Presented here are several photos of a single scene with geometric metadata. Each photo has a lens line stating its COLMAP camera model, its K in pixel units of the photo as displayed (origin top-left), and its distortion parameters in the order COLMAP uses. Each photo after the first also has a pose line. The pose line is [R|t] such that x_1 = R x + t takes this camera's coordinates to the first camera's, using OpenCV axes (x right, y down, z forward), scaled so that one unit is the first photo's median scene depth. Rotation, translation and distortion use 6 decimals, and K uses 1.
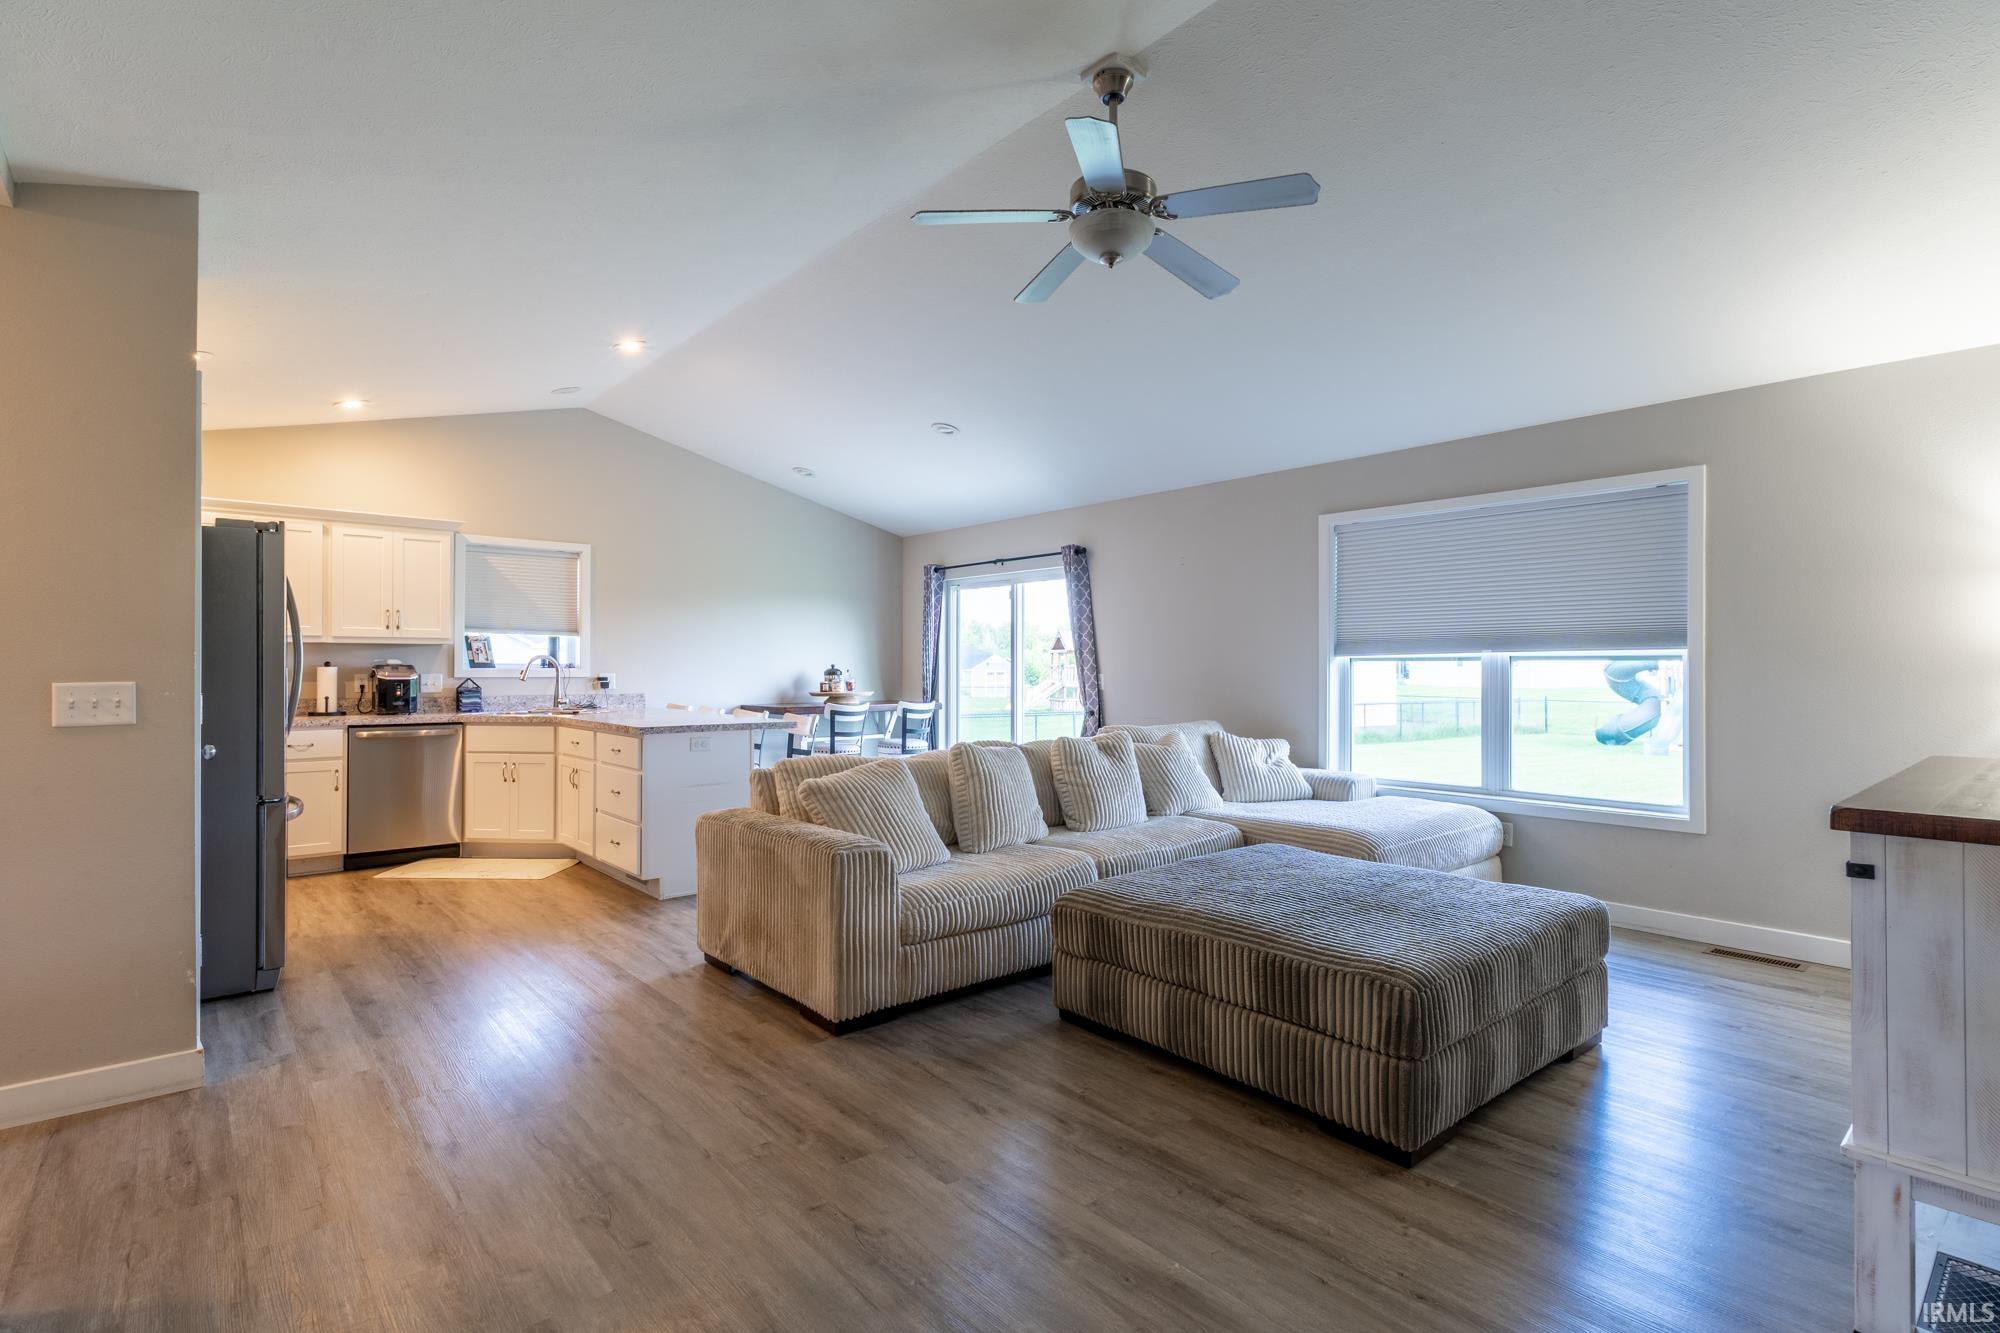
lens RADIAL K [[953.0, 0, 1003.5], [0, 953.0, 646.4], [0, 0, 1]] dist [-0.001639, -0.000703]
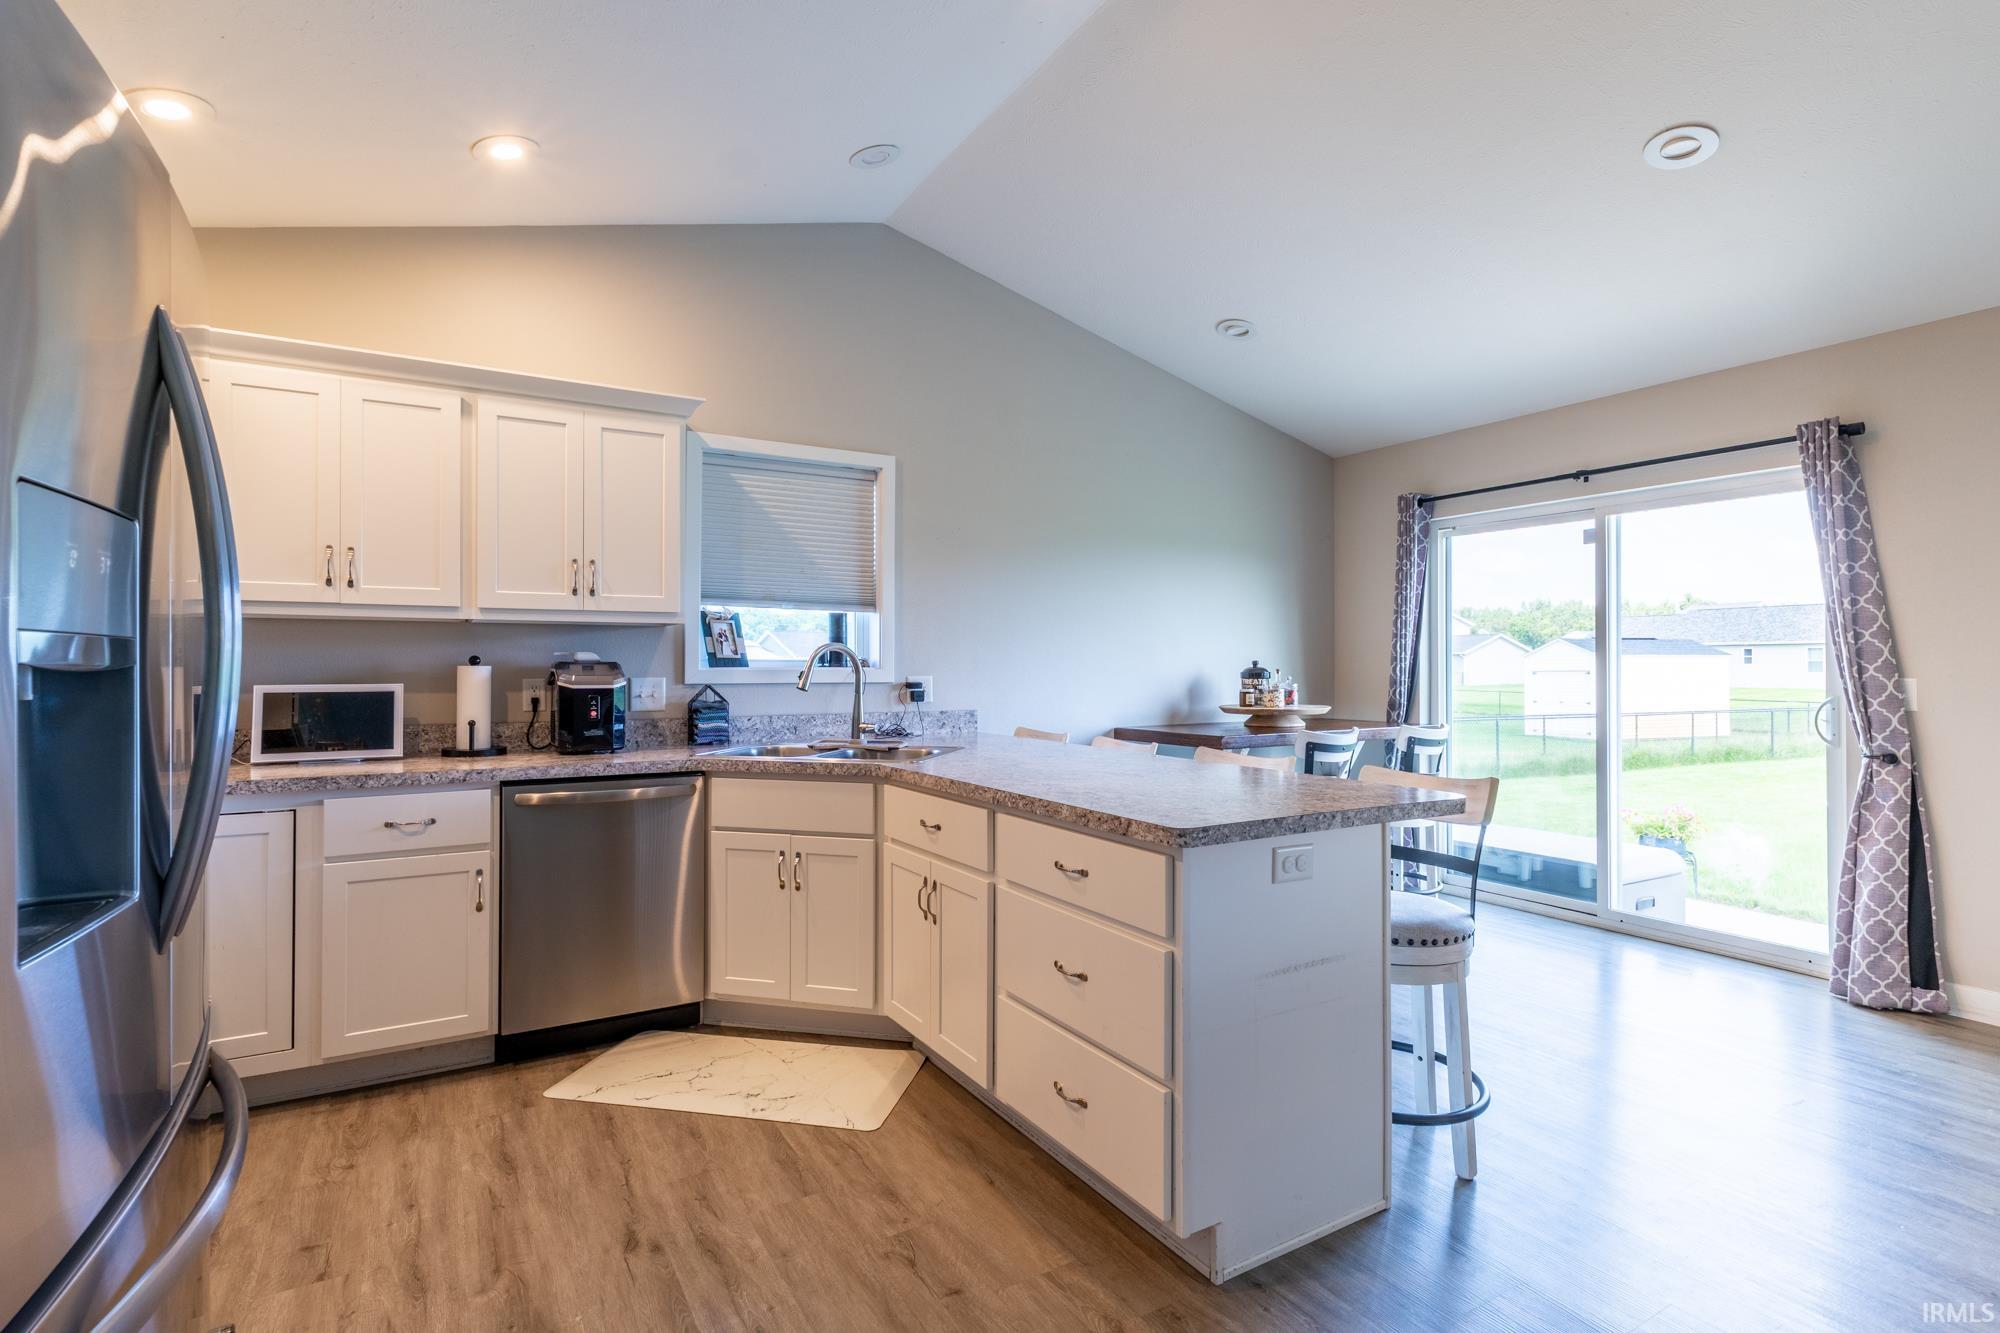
lens RADIAL K [[953.0, 0, 999.9], [0, 953.0, 659.6], [0, 0, 1]] dist [-0.001639, -0.000703]
pose [[0.982709, -0.001781, -0.185151, -0.286317], [0.004728, 0.999869, 0.015480, 0.010286], [0.185099, -0.016088, 0.982588, 0.475390]]
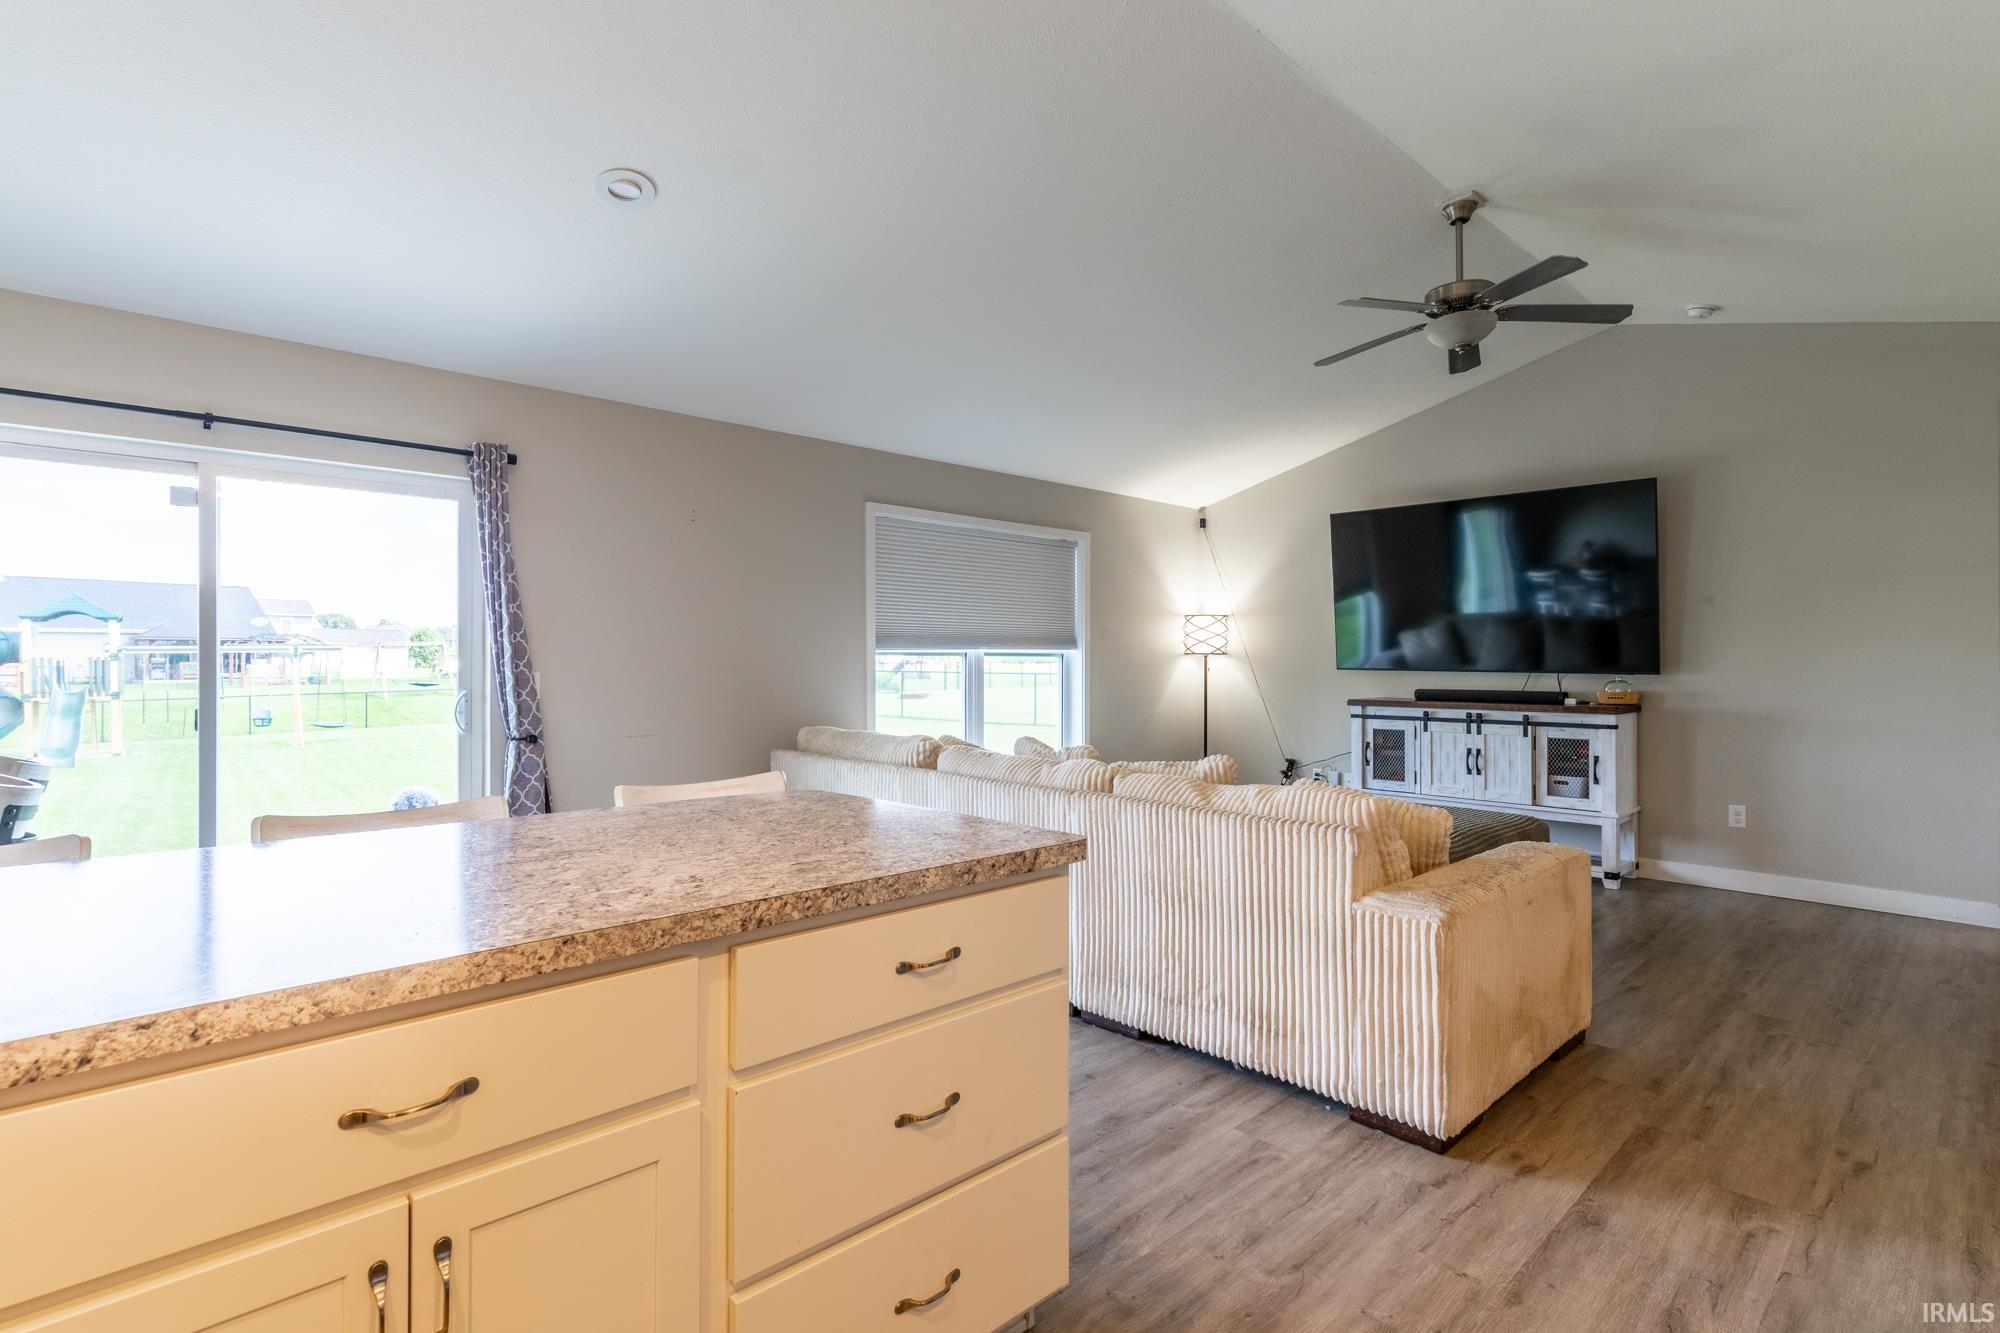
lens RADIAL K [[953.0, 0, 994.2], [0, 953.0, 660.3], [0, 0, 1]] dist [-0.001639, -0.000703]
pose [[-0.029433, 0.000651, 0.999567, -0.547689], [-0.022502, 0.999746, -0.001314, 0.016656], [-0.999313, -0.022531, -0.029411, 0.793235]]
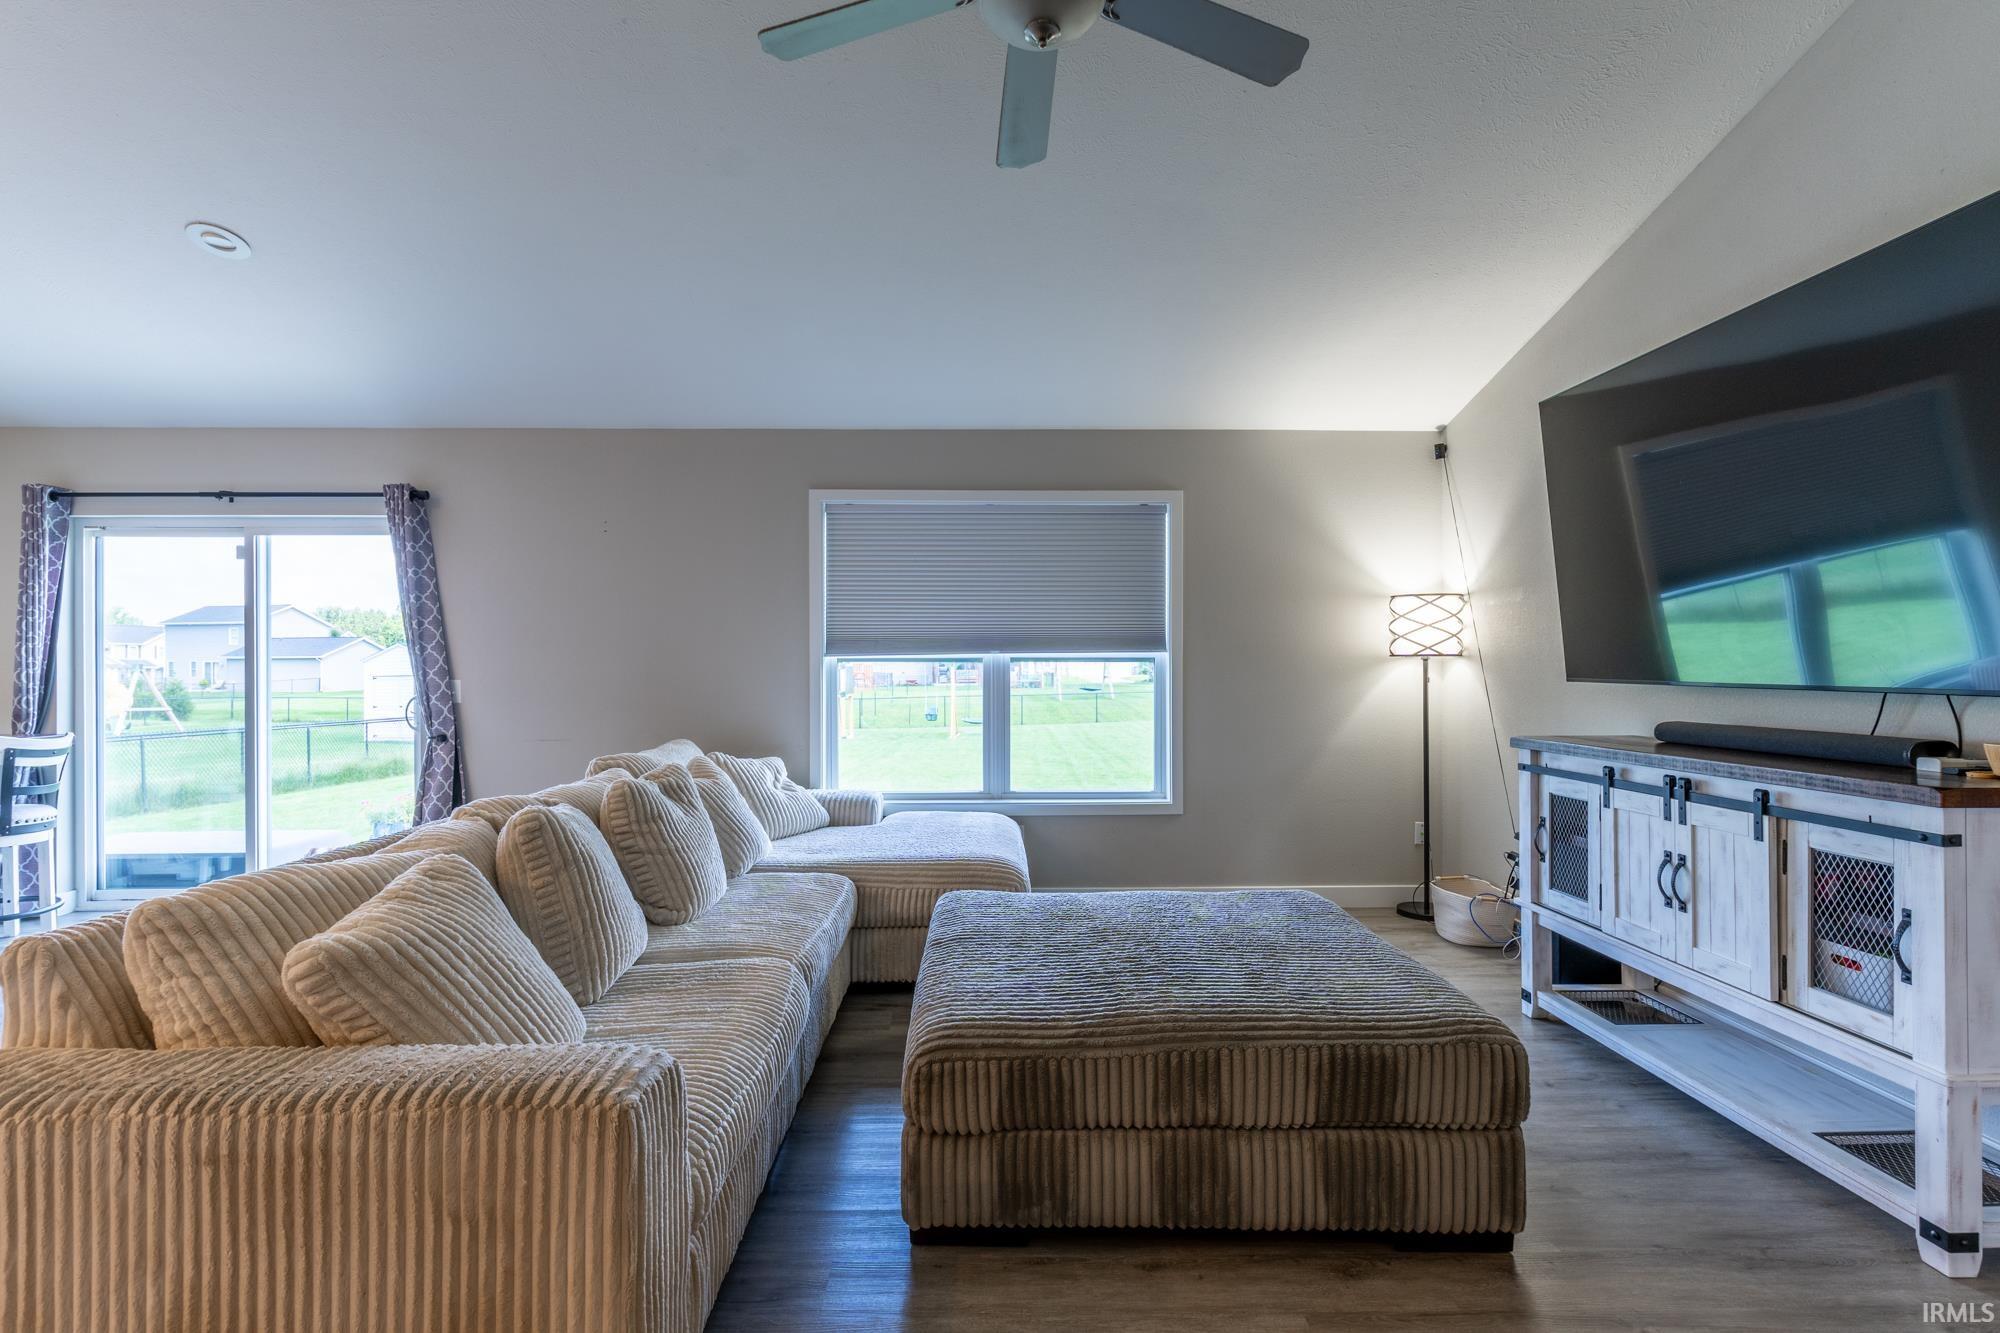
lens RADIAL K [[953.0, 0, 995.6], [0, 953.0, 670.9], [0, 0, 1]] dist [-0.001639, -0.000703]
pose [[0.642658, -0.003195, 0.766147, -0.186200], [-0.014369, 0.999765, 0.016222, 0.006420], [-0.766019, -0.021434, 0.642461, 0.290556]]
